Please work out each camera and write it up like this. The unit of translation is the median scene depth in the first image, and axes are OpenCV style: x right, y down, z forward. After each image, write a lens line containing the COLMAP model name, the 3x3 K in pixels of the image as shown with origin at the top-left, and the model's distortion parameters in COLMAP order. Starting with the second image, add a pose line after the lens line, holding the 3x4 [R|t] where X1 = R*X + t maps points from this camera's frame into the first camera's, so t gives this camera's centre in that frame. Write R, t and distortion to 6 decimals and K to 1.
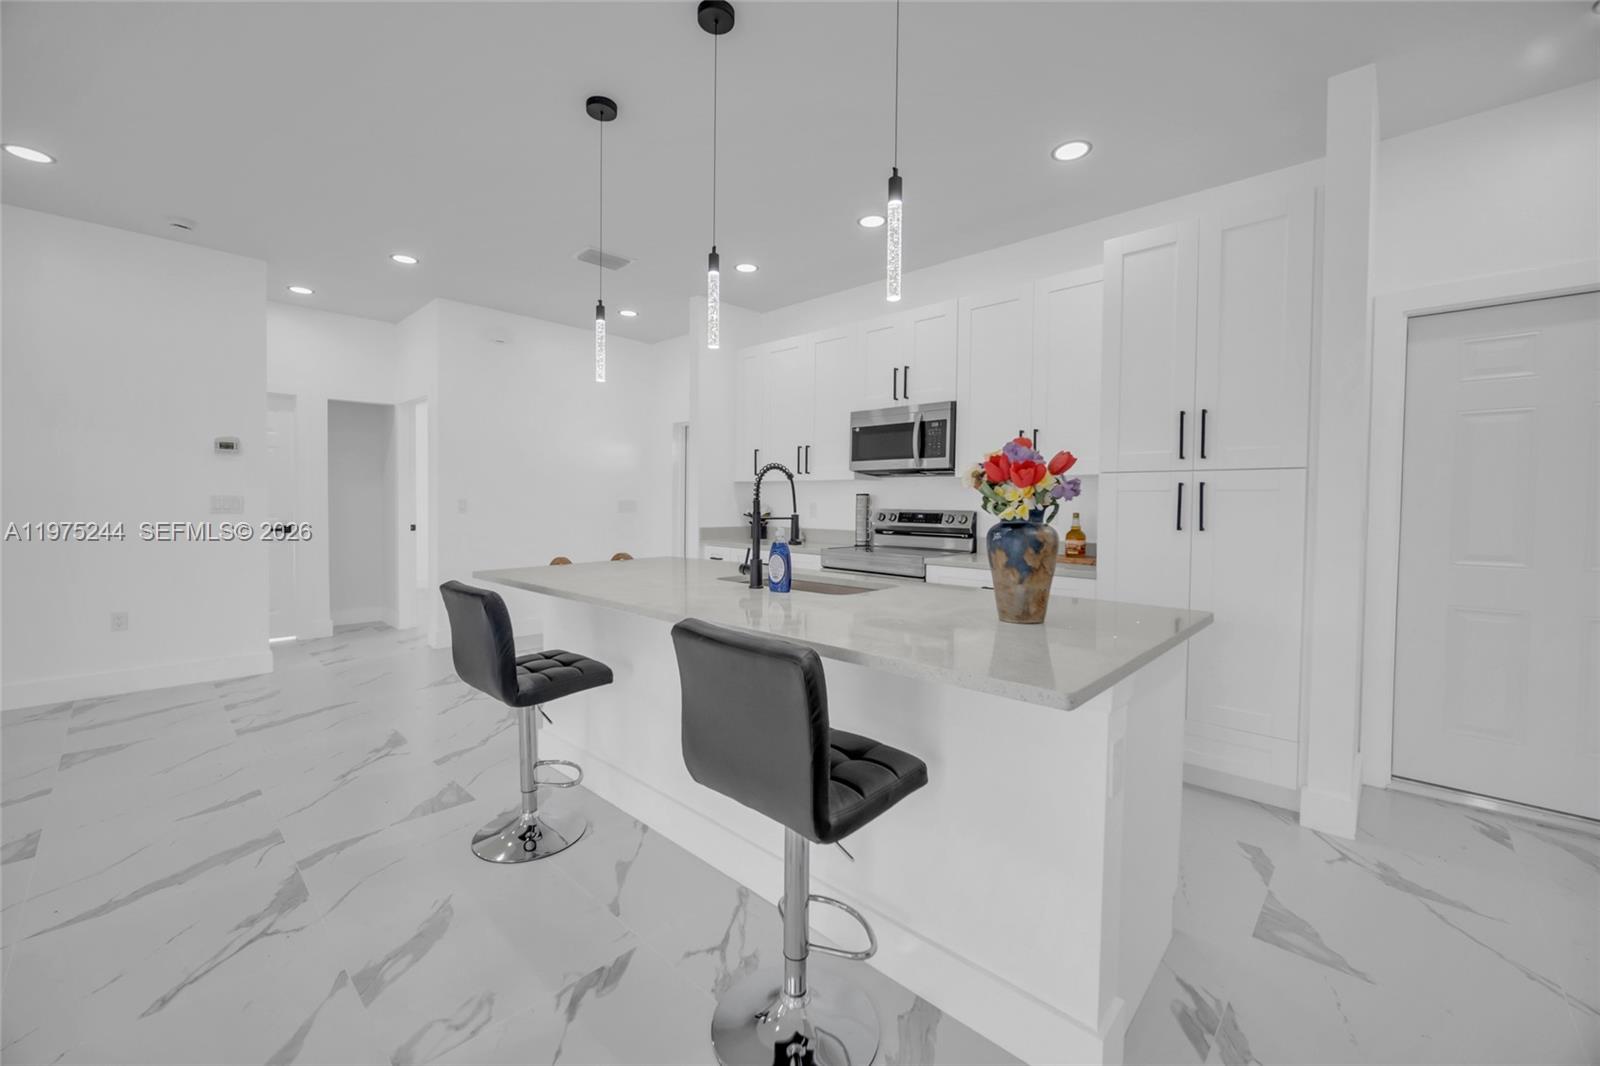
lens RADIAL K [[644.0, 0, 788.7], [0, 644.0, 519.3], [0, 0, 1]] dist [0.001016, 0.000059]
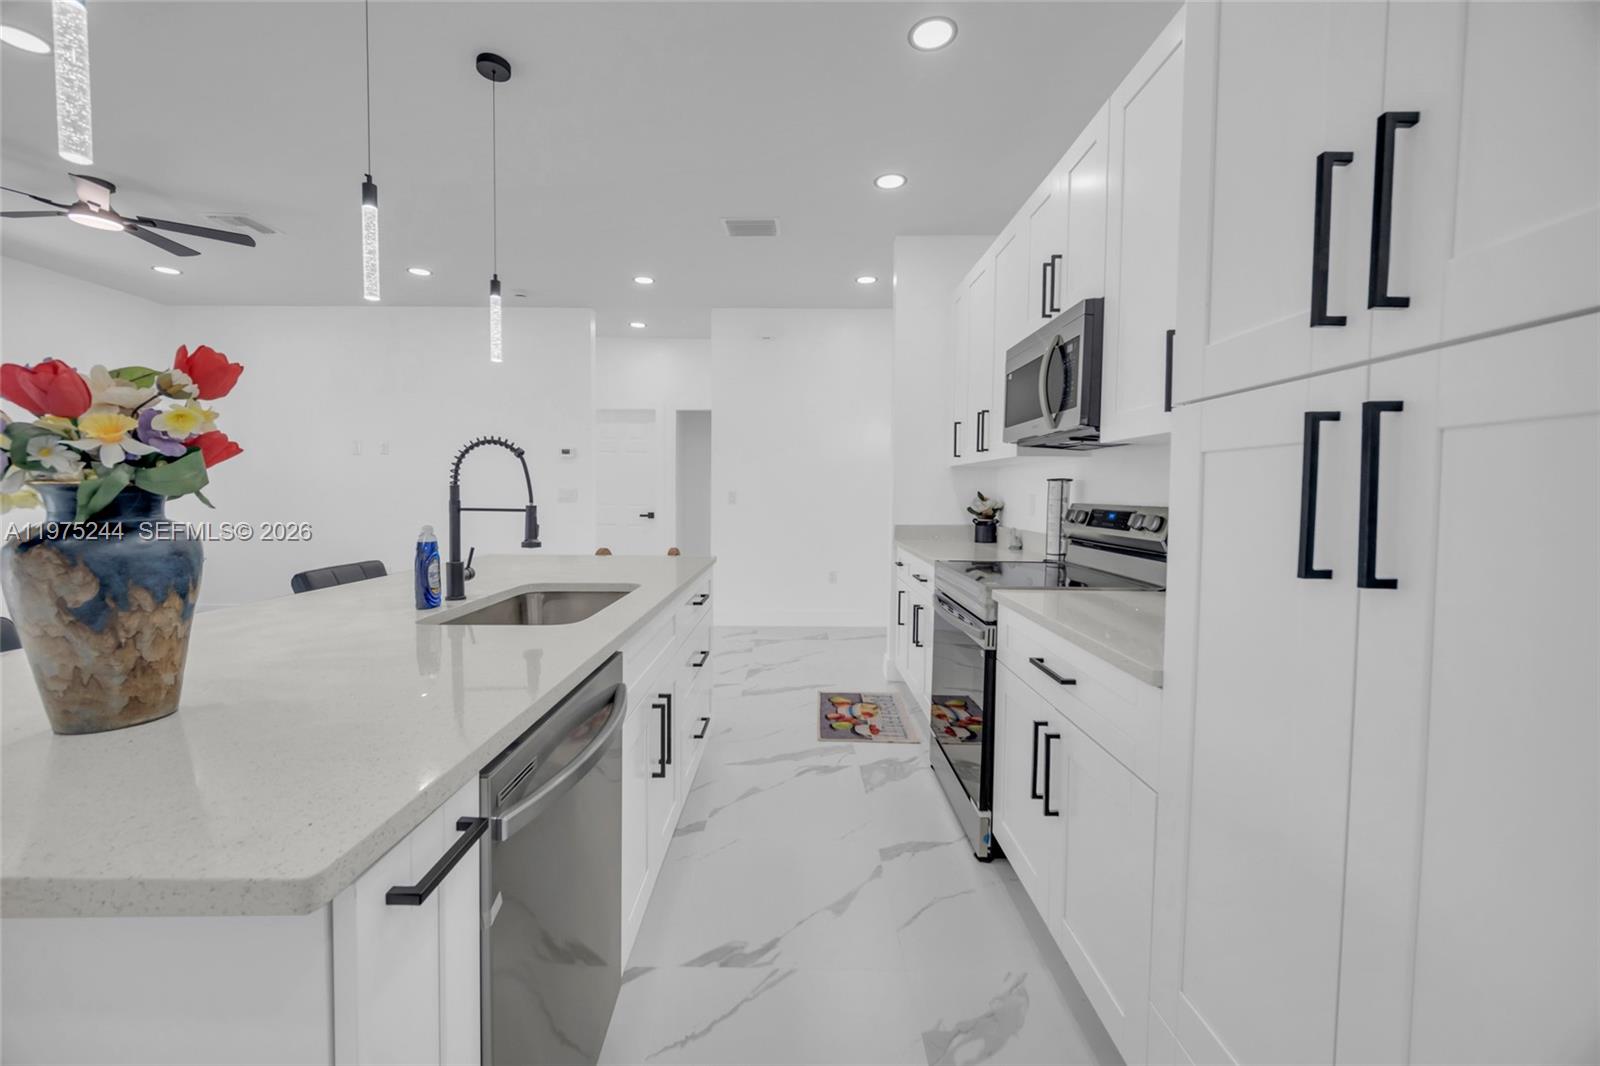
lens RADIAL K [[644.0, 0, 788.7], [0, 644.0, 519.3], [0, 0, 1]] dist [0.001016, 0.000059]
pose [[0.682094, 0.027128, -0.730761, 0.488588], [-0.020979, 0.999626, 0.017527, -0.007036], [0.730964, 0.003376, 0.682408, 0.475397]]
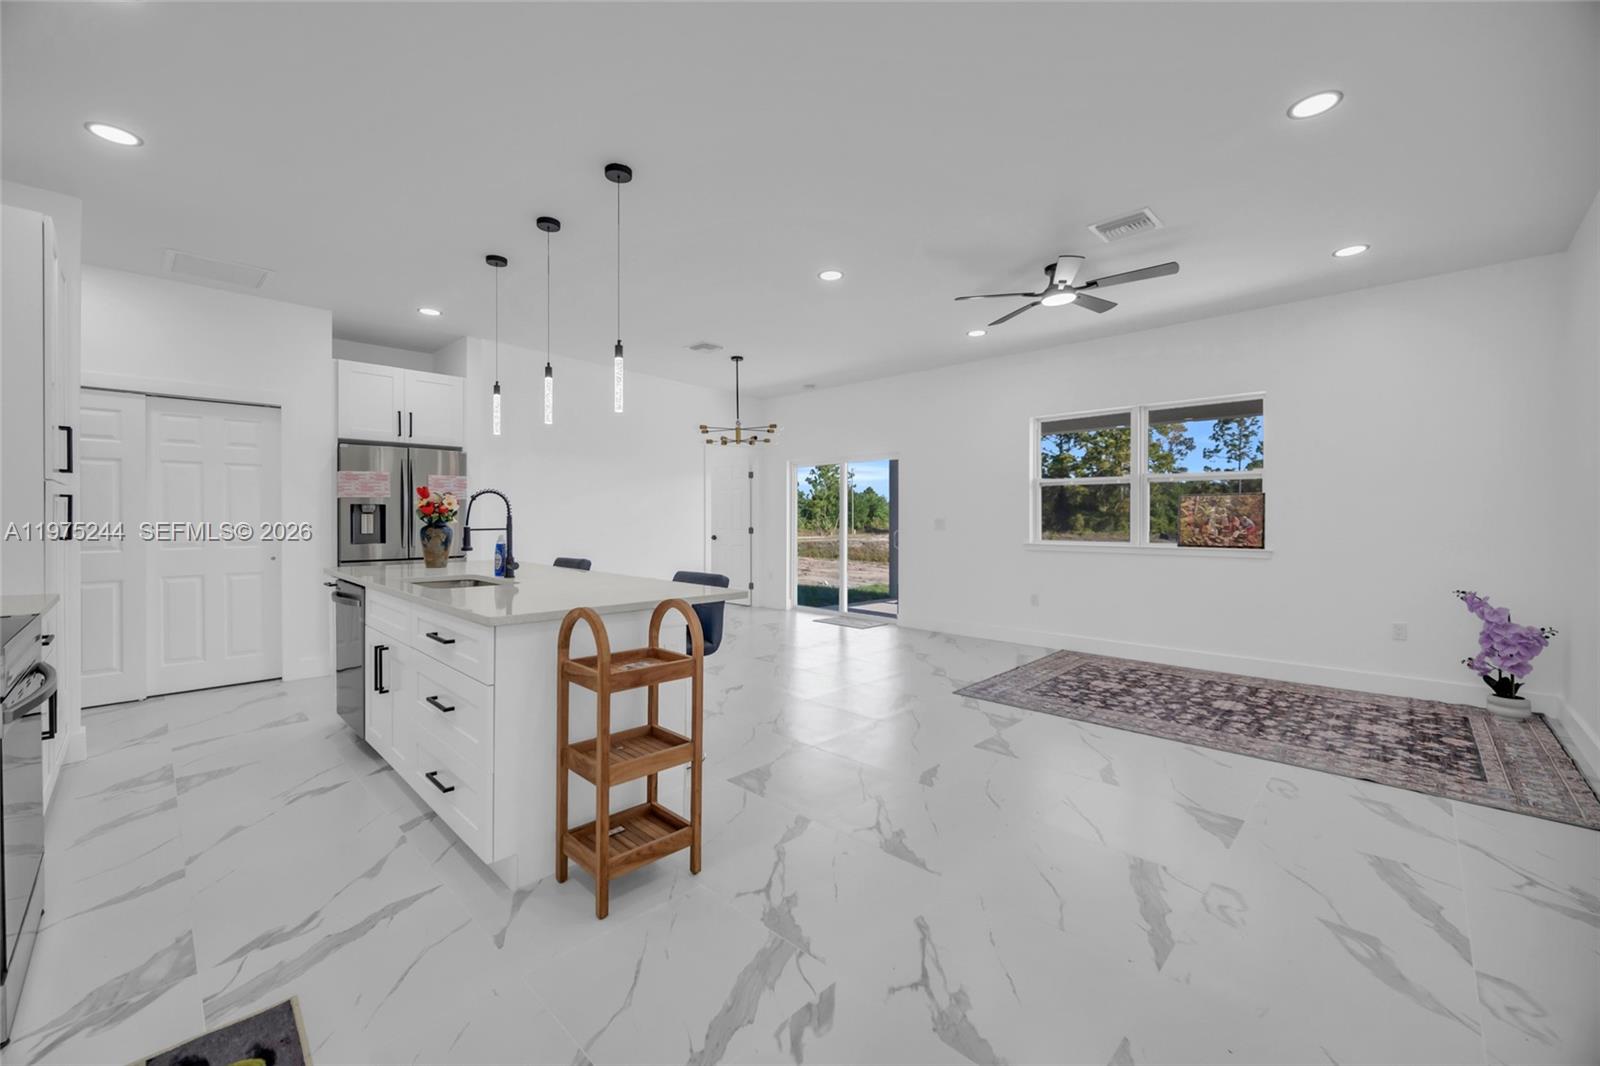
lens RADIAL K [[627.4, 0, 781.6], [0, 627.4, 525.4], [0, 0, 1]] dist [0.003236, 0.000713]
pose [[-0.999699, -0.011410, 0.021699, -0.426784], [-0.010568, 0.999202, 0.038511, -0.043128], [-0.022121, 0.038270, -0.999023, 1.485983]]
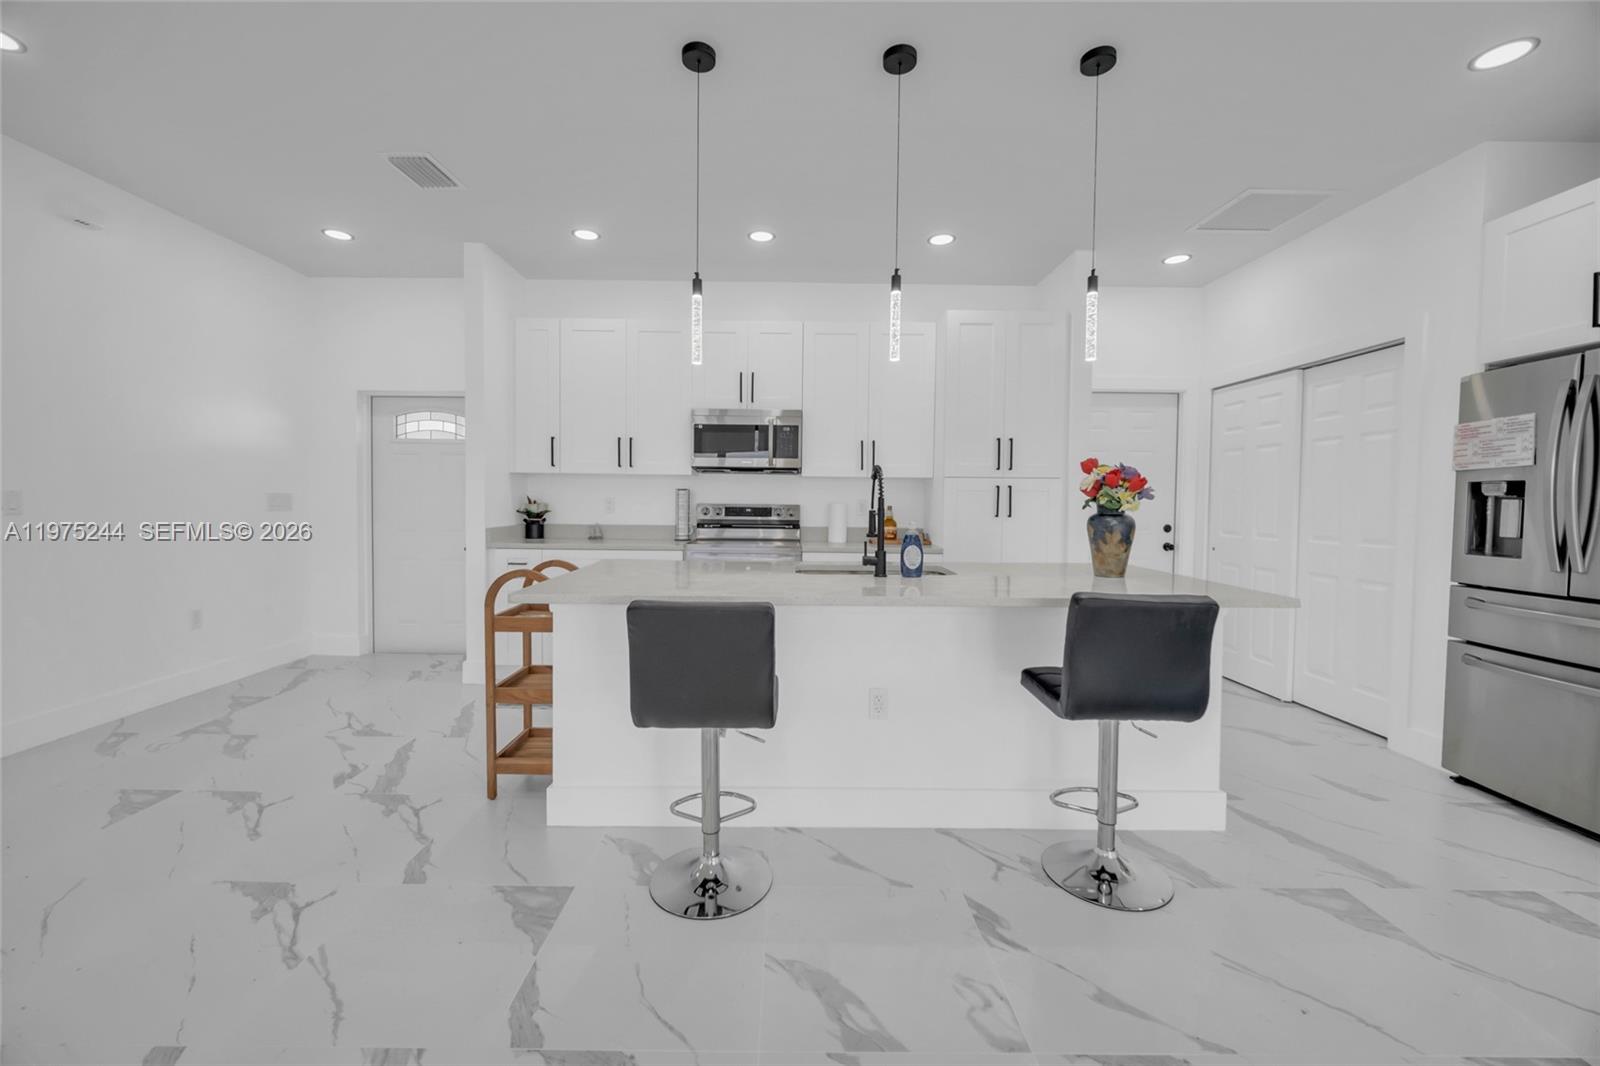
lens RADIAL K [[644.0, 0, 788.7], [0, 644.0, 519.3], [0, 0, 1]] dist [0.001016, 0.000059]
pose [[0.719859, -0.024486, 0.693688, -0.584599], [0.015523, 0.999696, 0.019178, -0.010571], [-0.693946, -0.003037, 0.720020, 0.190008]]
